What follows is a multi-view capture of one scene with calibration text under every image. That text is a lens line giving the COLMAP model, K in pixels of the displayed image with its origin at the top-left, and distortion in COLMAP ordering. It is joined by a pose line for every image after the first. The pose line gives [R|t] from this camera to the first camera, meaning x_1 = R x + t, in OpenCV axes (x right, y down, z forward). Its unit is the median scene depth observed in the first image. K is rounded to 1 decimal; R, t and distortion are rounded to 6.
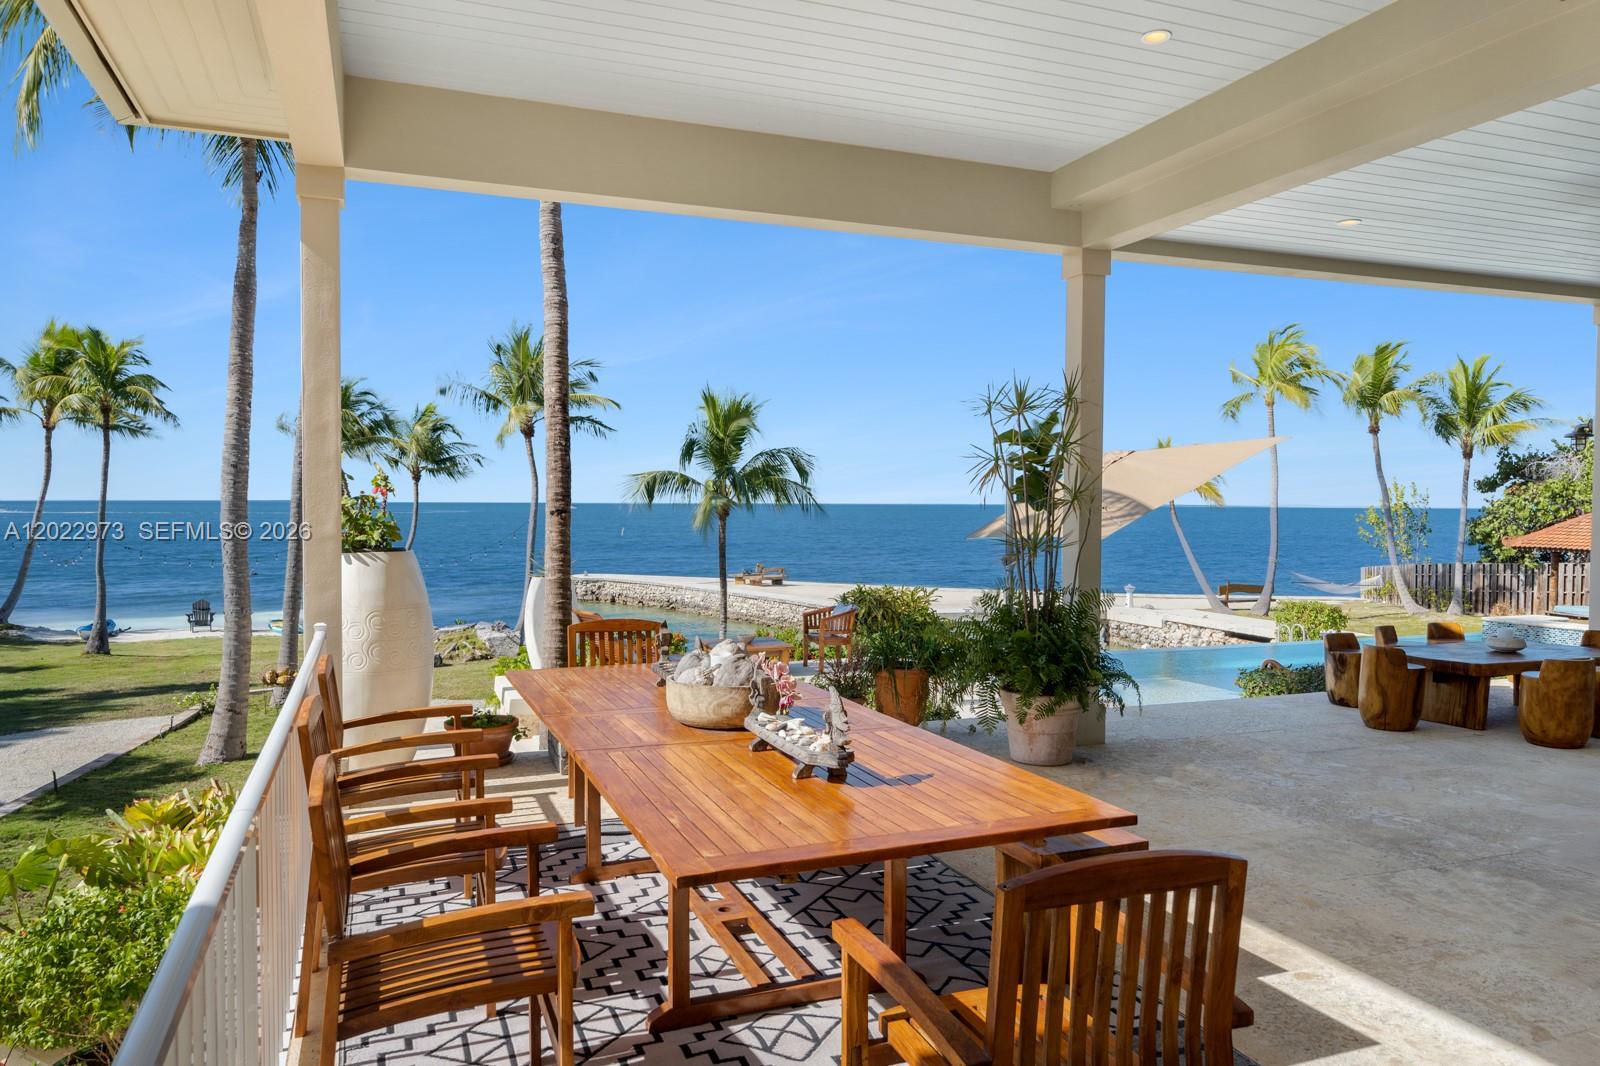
lens RADIAL K [[1102.1, 0, 823.6], [0, 1102.1, 502.5], [0, 0, 1]] dist [-0.022172, 0.012202]
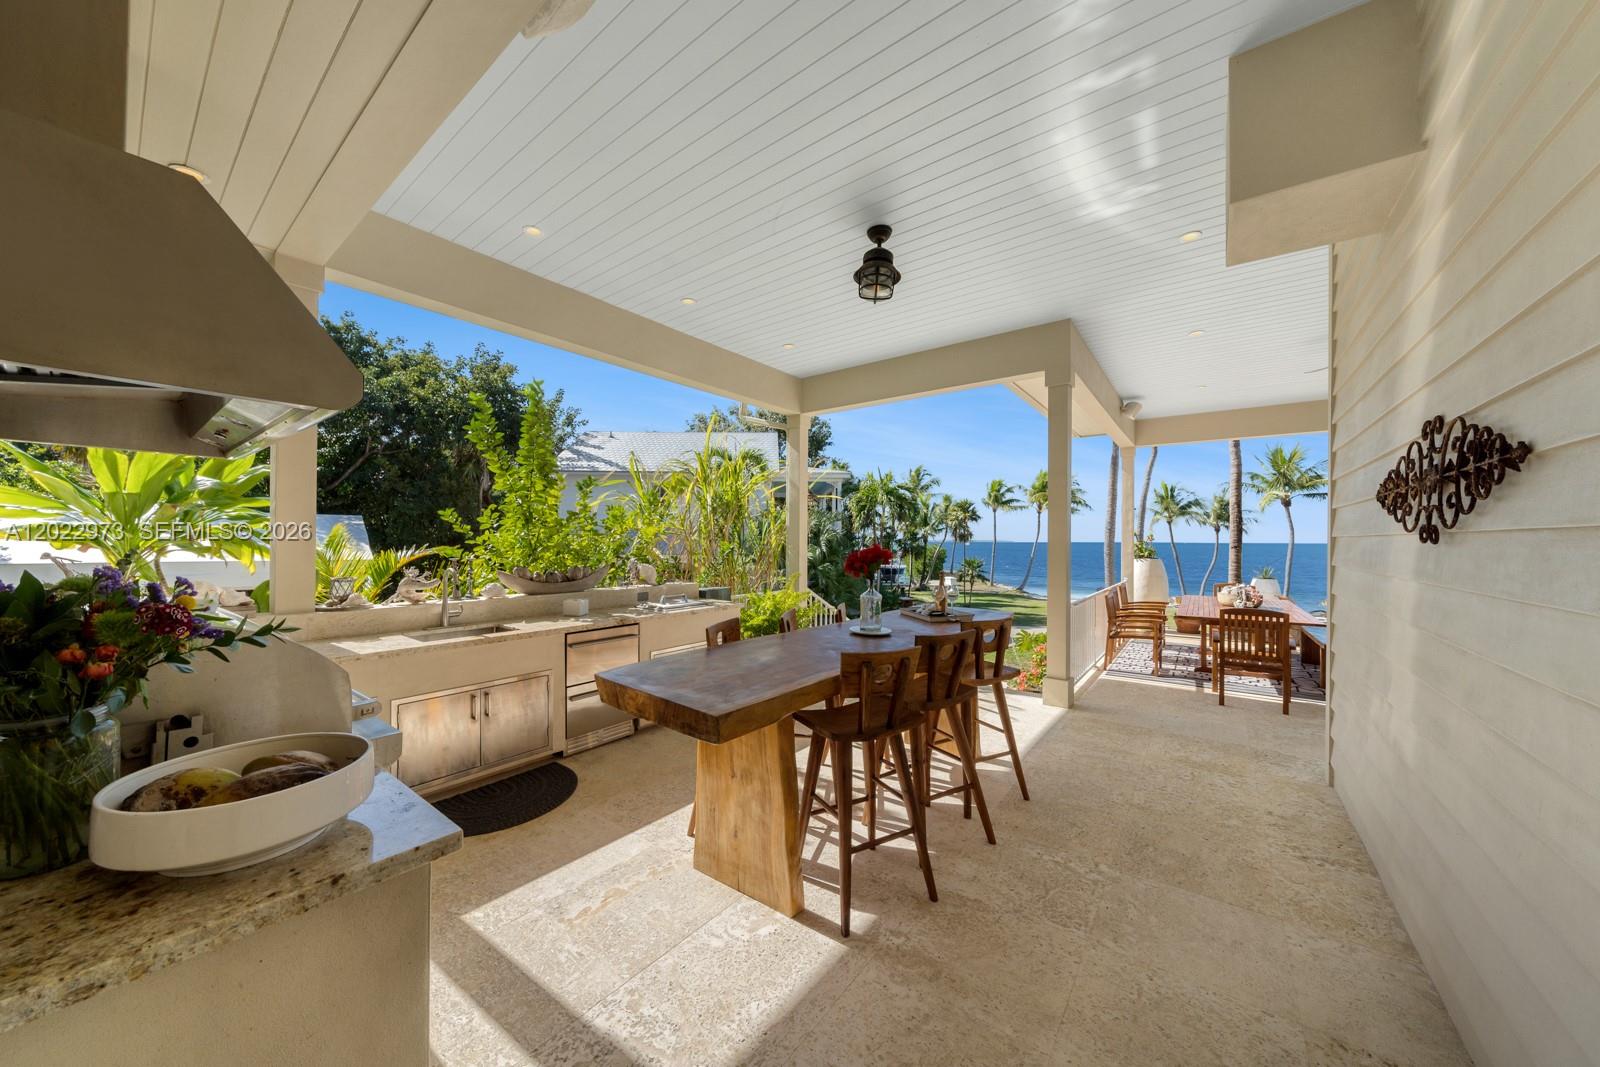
lens RADIAL K [[564.1, 0, 780.1], [0, 564.1, 533.9], [0, 0, 1]] dist [-0.008671, 0.000149]
pose [[0.506455, -0.016227, -0.862114, 0.105164], [0.003391, 0.999853, -0.016828, -0.001226], [0.862260, 0.005599, 0.506436, -0.173116]]
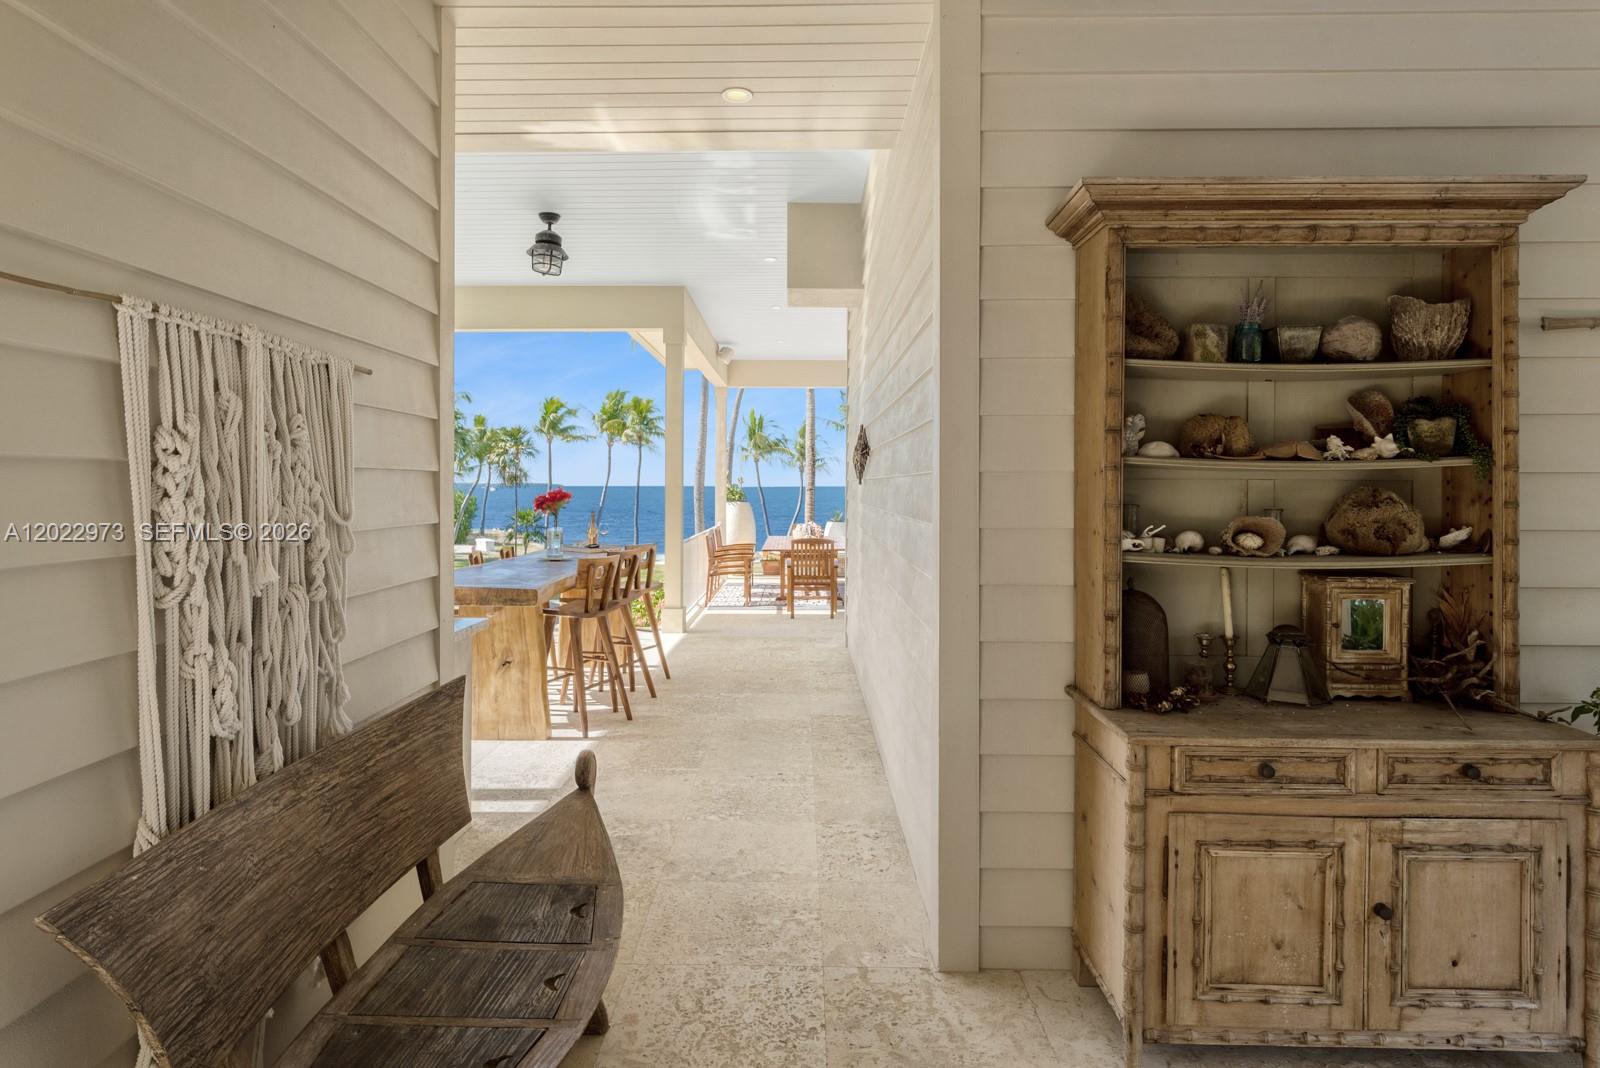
lens RADIAL K [[841.1, 0, 795.0], [0, 841.1, 524.8], [0, 0, 1]] dist [-0.000356, 0.000006]
pose [[0.925474, 0.011413, -0.378638, 0.154333], [0.007154, 0.998841, 0.047595, -0.001232], [0.378743, -0.046756, 0.924320, -0.279693]]
